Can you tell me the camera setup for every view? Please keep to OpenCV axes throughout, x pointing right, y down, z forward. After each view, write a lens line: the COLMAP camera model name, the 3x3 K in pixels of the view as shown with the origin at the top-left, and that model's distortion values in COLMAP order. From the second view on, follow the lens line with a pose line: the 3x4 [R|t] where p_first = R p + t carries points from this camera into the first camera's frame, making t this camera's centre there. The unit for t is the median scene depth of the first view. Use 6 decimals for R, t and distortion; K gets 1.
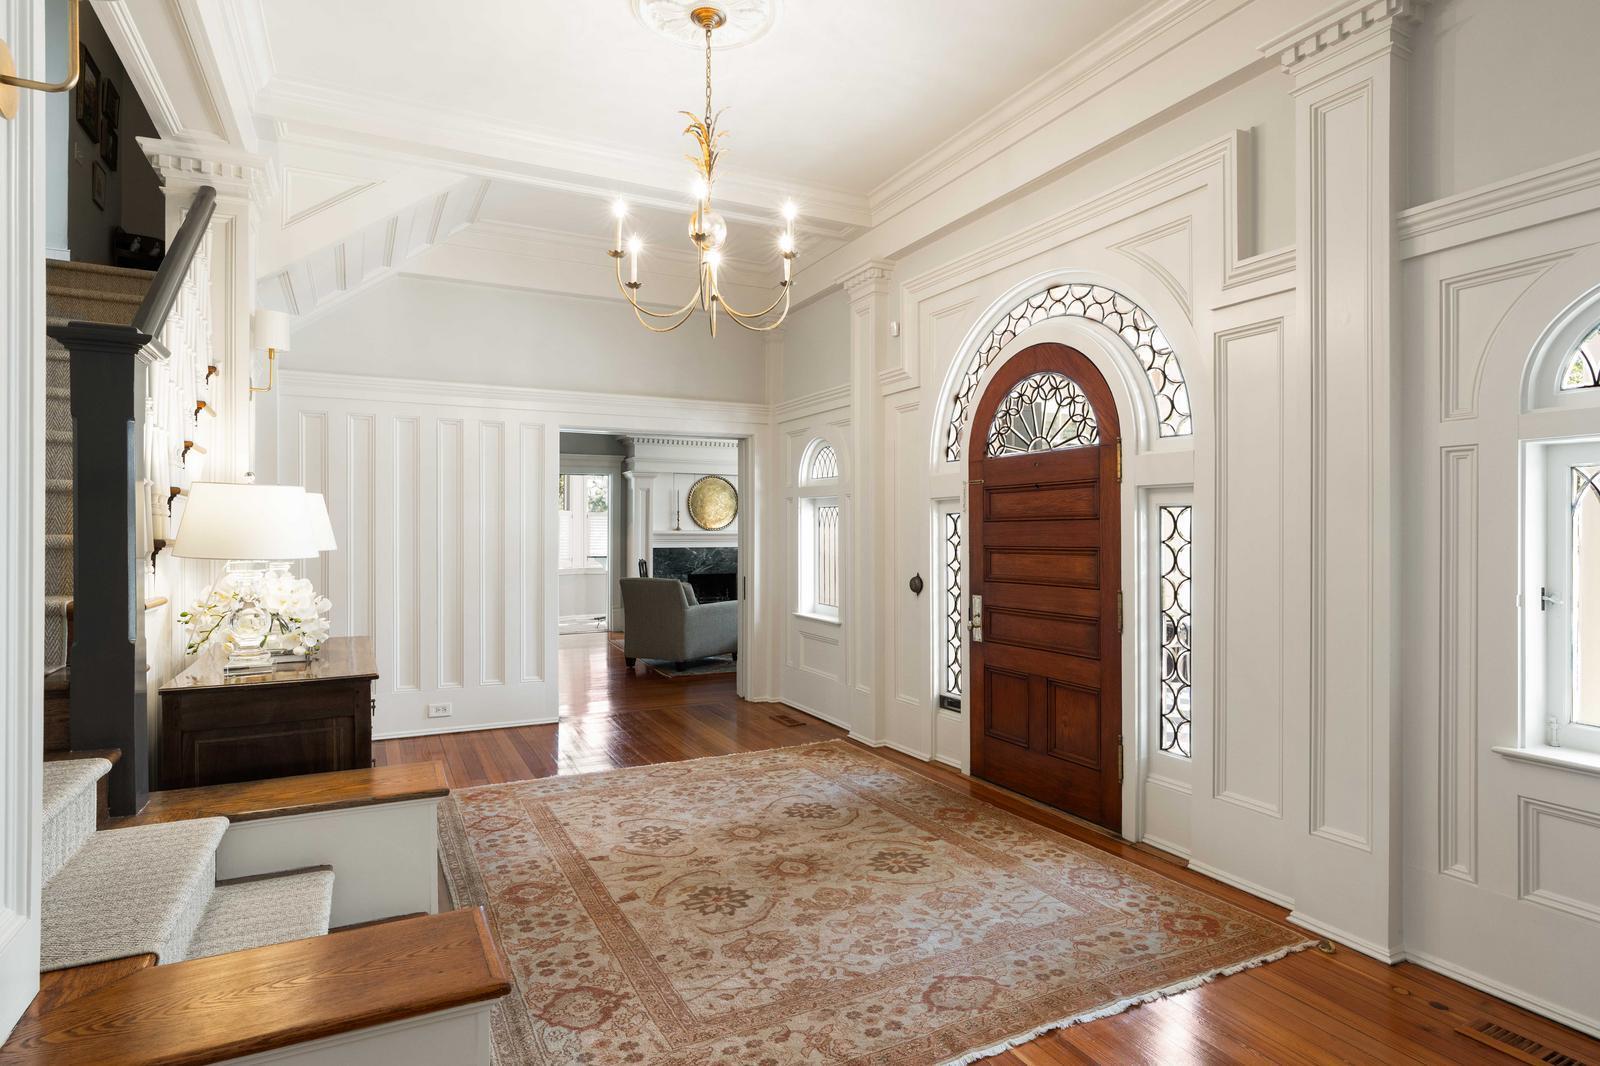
lens RADIAL K [[864.1, 0, 800.7], [0, 864.1, 534.2], [0, 0, 1]] dist [0.000703, 0.000038]
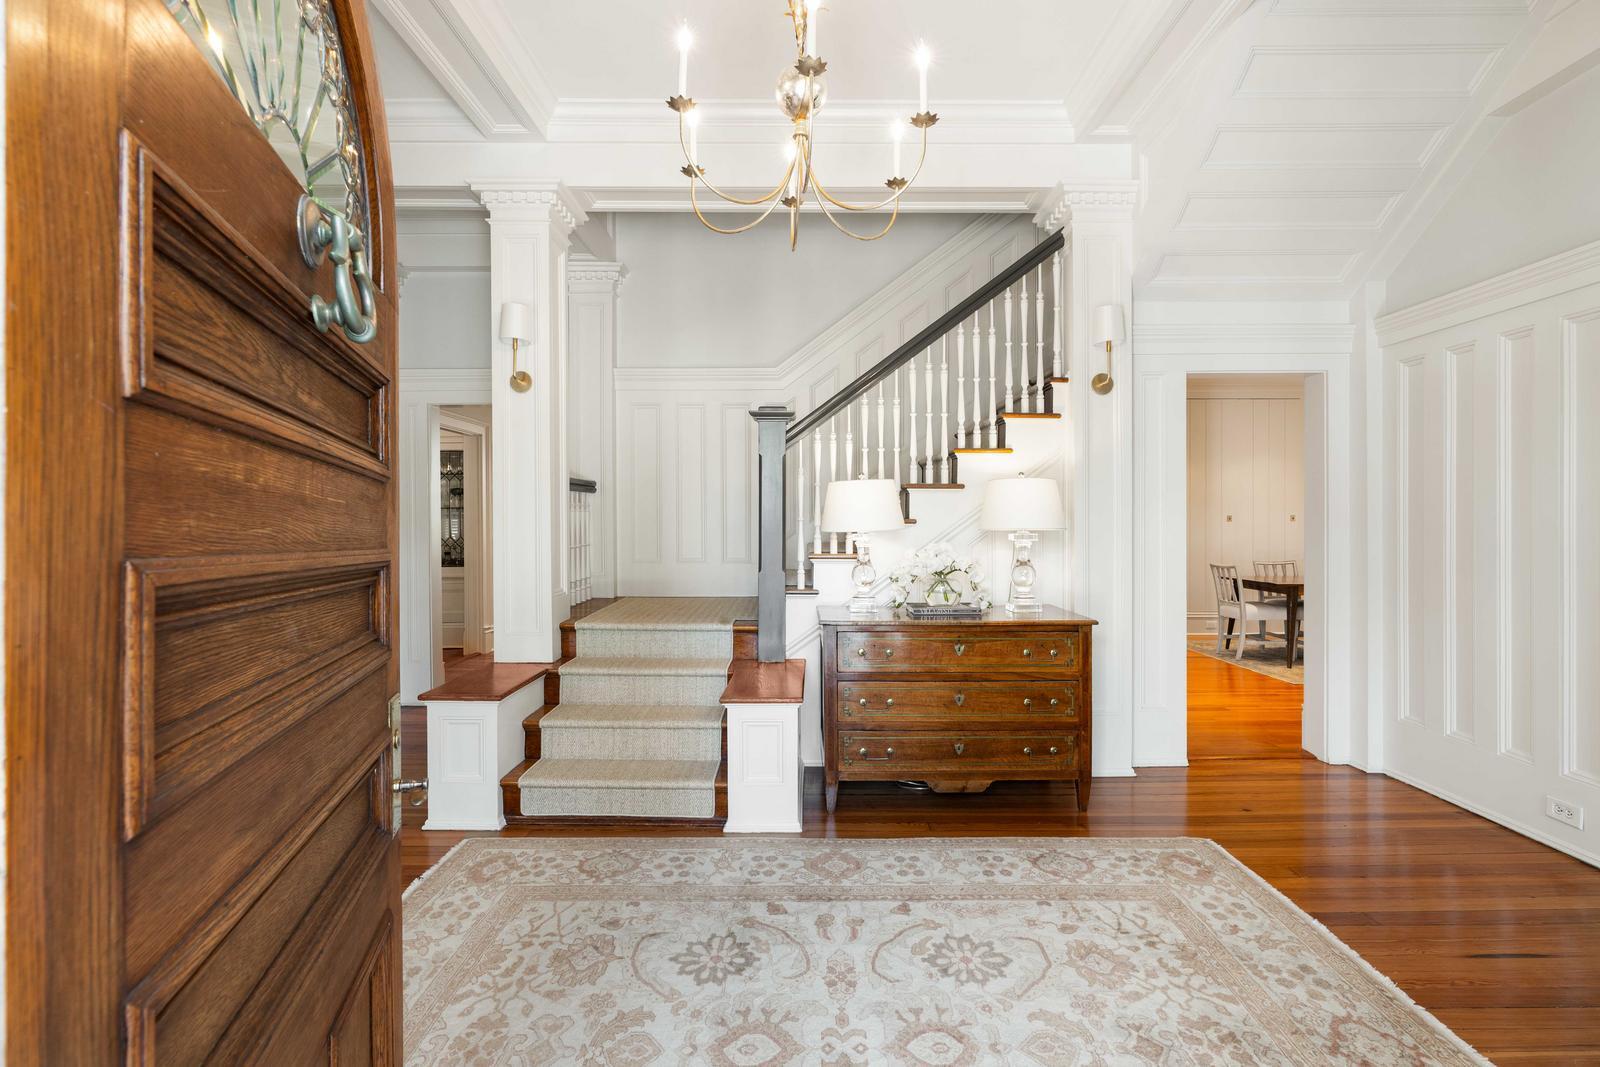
lens RADIAL K [[689.1, 0, 800.4], [0, 689.1, 526.7], [0, 0, 1]] dist [-0.000171, 0.000044]
pose [[-0.443066, 0.003891, -0.896480, 0.390548], [0.004256, 0.999988, 0.002237, 0.001752], [0.896479, -0.002825, -0.443078, 1.149852]]
